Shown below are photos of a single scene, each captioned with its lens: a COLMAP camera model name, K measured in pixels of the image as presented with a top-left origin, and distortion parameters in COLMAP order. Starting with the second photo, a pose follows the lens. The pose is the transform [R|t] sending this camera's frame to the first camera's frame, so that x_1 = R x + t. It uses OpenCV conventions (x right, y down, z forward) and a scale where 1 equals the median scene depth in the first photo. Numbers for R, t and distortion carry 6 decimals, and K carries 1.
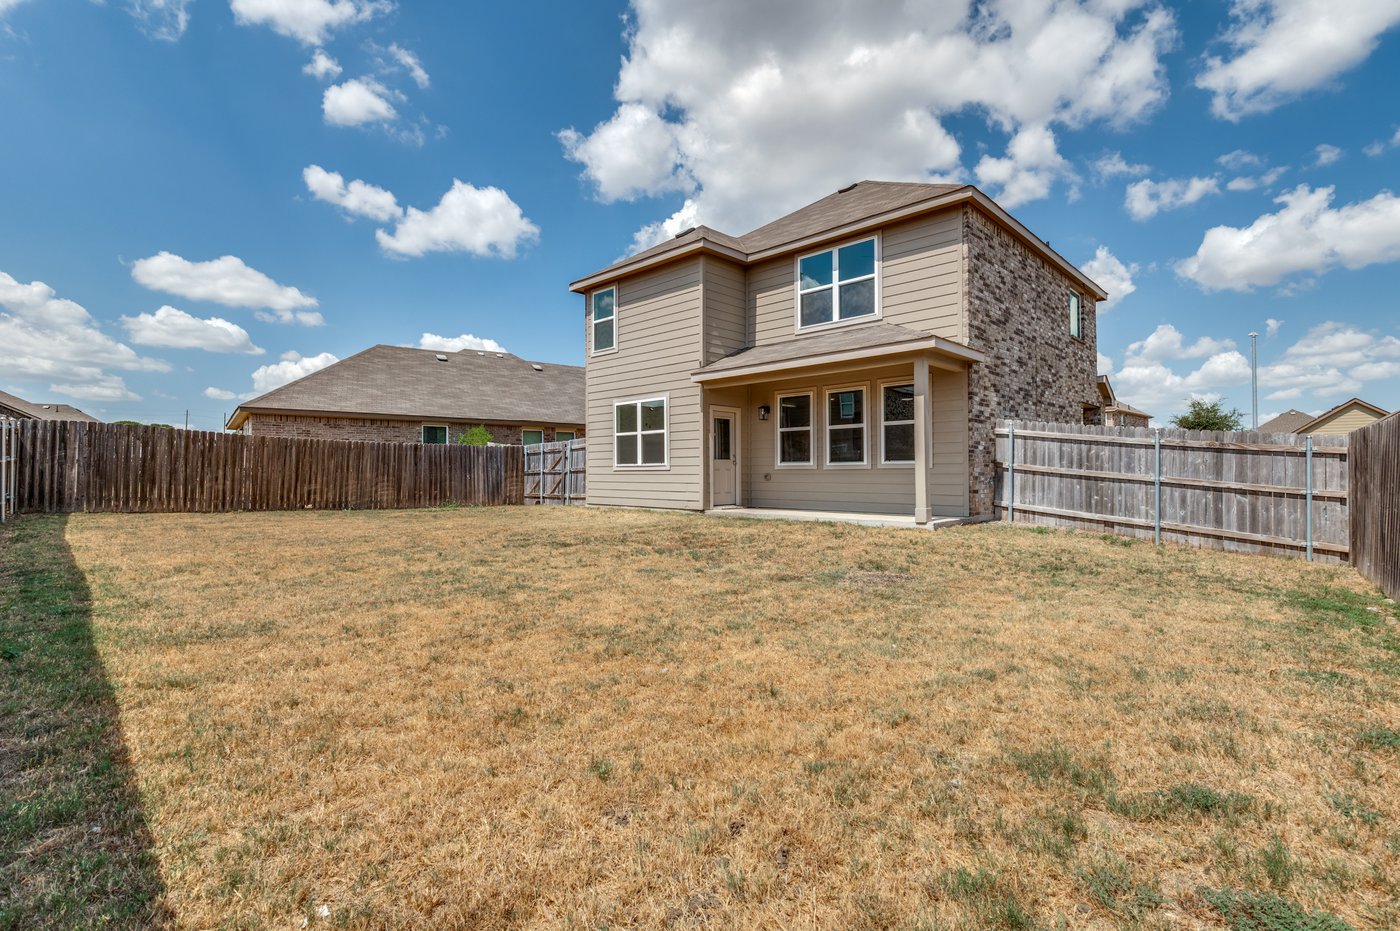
lens RADIAL K [[640.4, 0, 693.1], [0, 640.4, 468.3], [0, 0, 1]] dist [-0.019660, -0.000567]
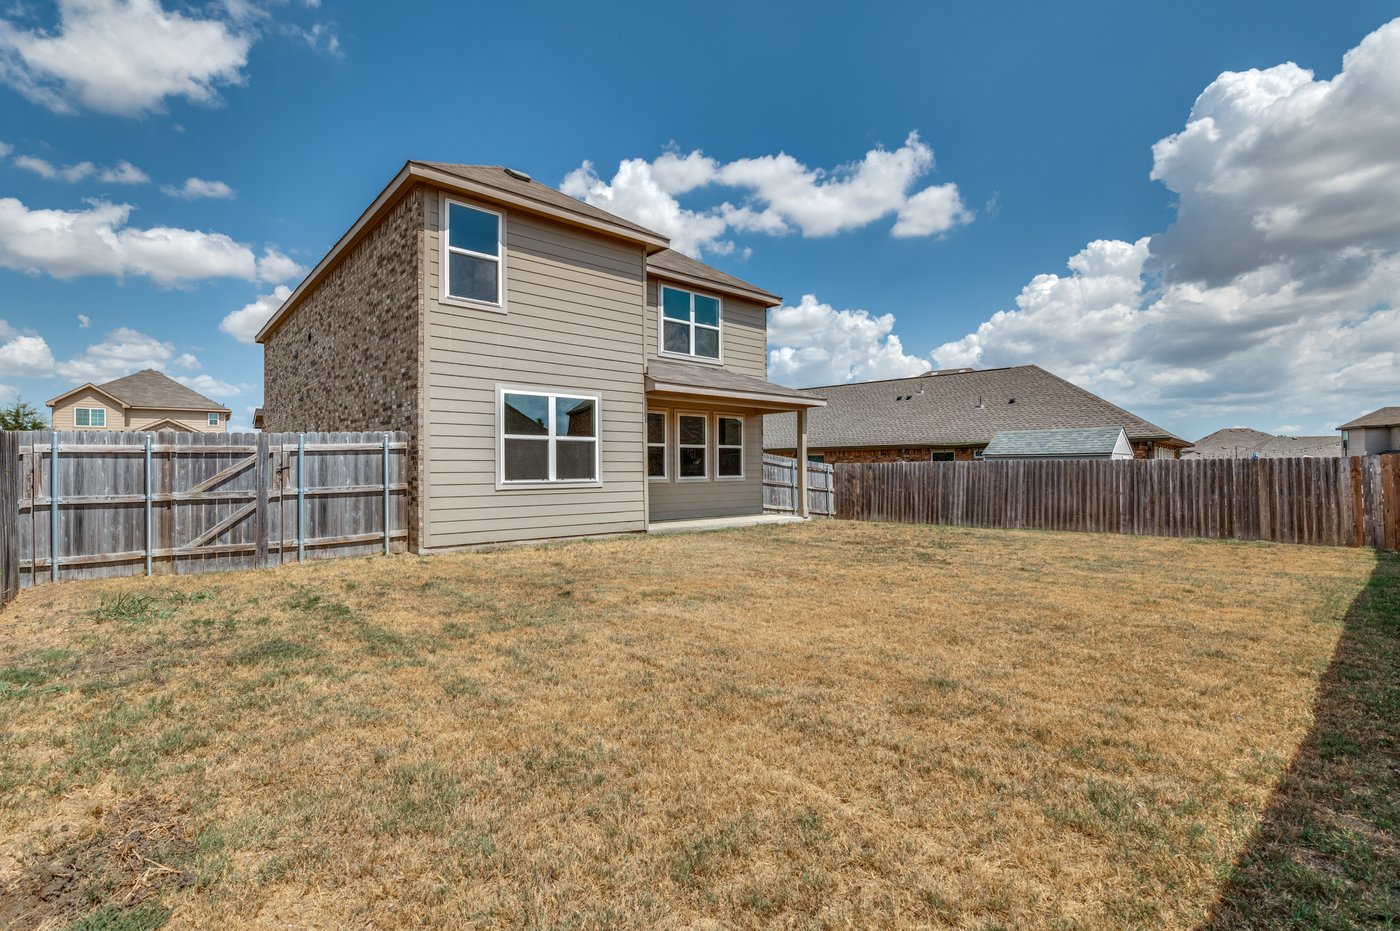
lens RADIAL K [[640.4, 0, 693.1], [0, 640.4, 468.3], [0, 0, 1]] dist [-0.019660, -0.000567]
pose [[0.071424, 0.005232, 0.997432, -0.806046], [0.003916, 0.999977, -0.005525, -0.015281], [-0.997438, 0.004301, 0.071402, 0.786283]]
